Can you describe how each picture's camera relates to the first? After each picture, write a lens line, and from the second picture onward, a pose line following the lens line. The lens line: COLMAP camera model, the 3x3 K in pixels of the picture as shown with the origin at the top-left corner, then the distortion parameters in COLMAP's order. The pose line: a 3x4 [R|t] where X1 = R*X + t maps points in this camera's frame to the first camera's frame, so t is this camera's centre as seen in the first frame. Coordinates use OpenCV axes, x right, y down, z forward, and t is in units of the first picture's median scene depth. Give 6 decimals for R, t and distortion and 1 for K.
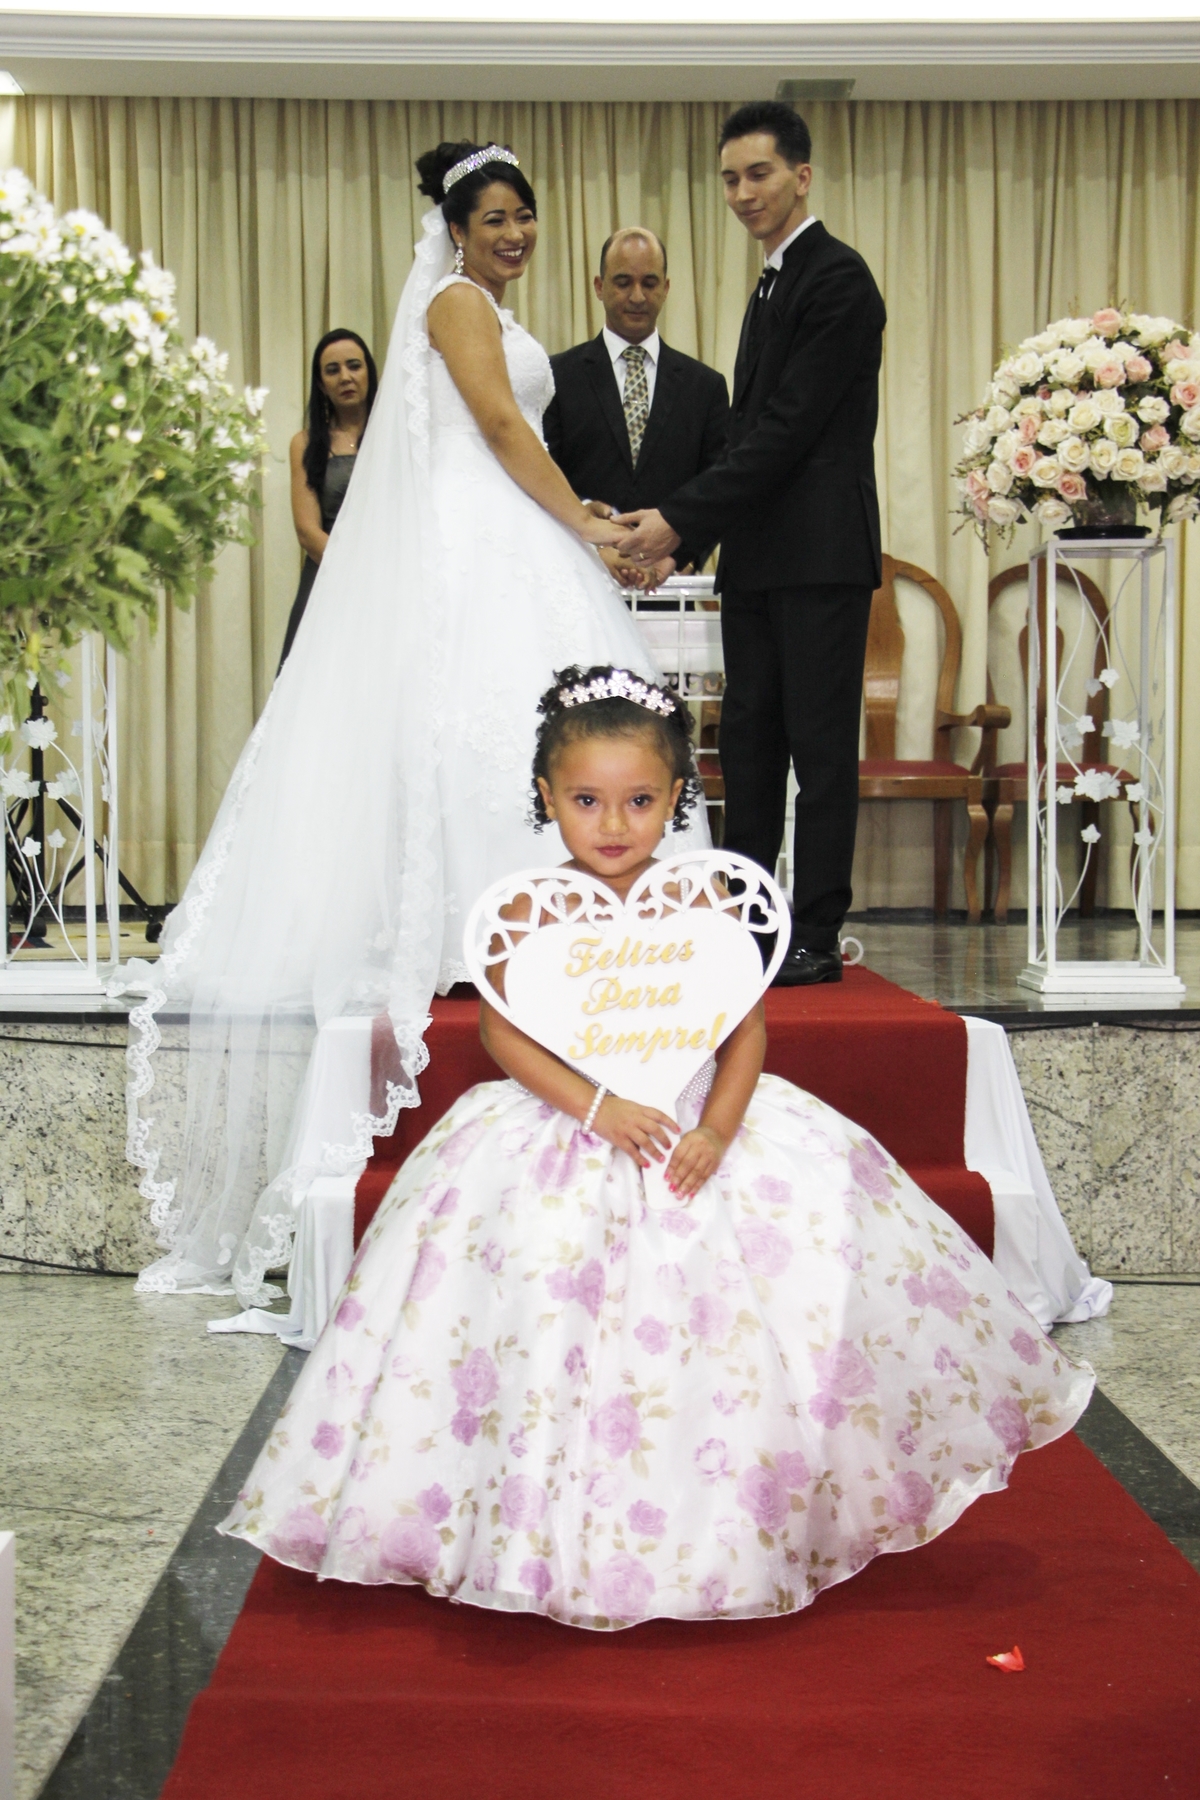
lens RADIAL K [[2835.6, 0, 600.0], [0, 2835.6, 900.0], [0, 0, 1]] dist [-0.150643, 1.346219]
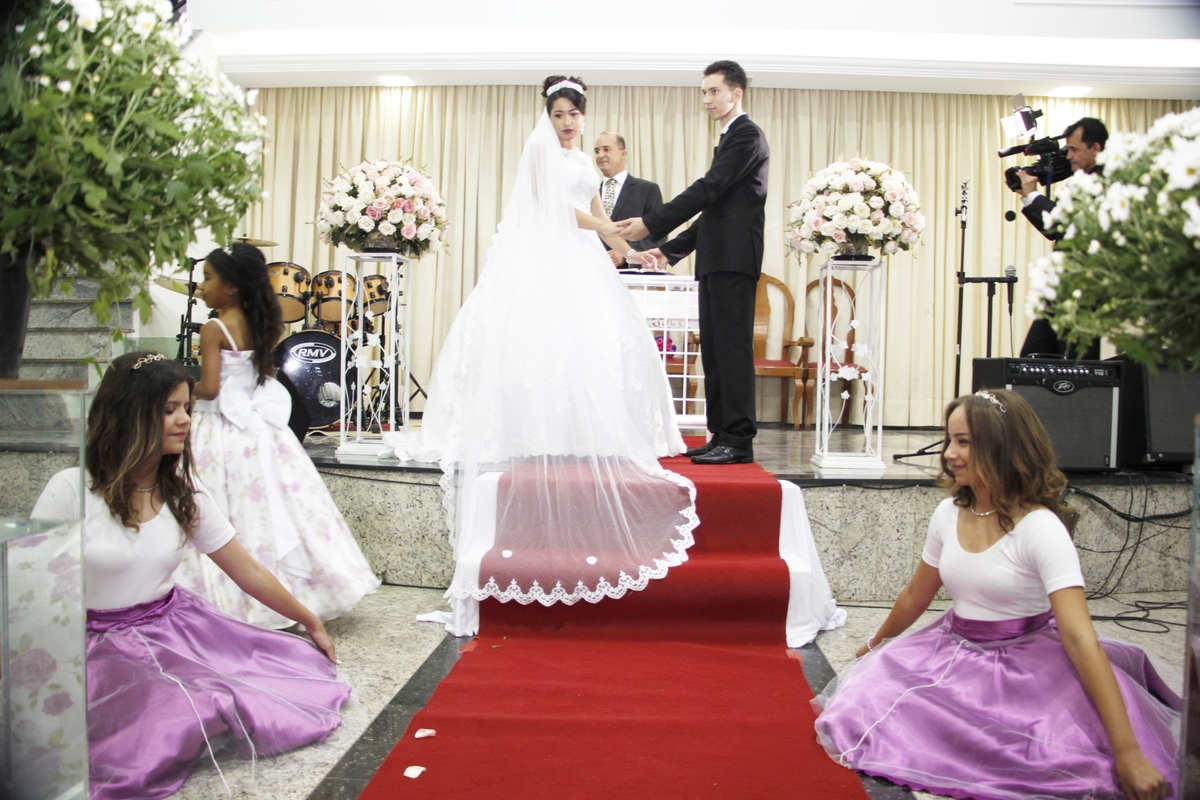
lens RADIAL K [[990.4, 0, 600.0], [0, 990.4, 400.0], [0, 0, 1]] dist [-0.203171, 0.190219]
pose [[0.996635, 0.026497, -0.077566, 0.044407], [-0.026855, 0.999633, -0.003573, -0.012512], [0.077443, 0.005644, 0.996981, 0.235295]]
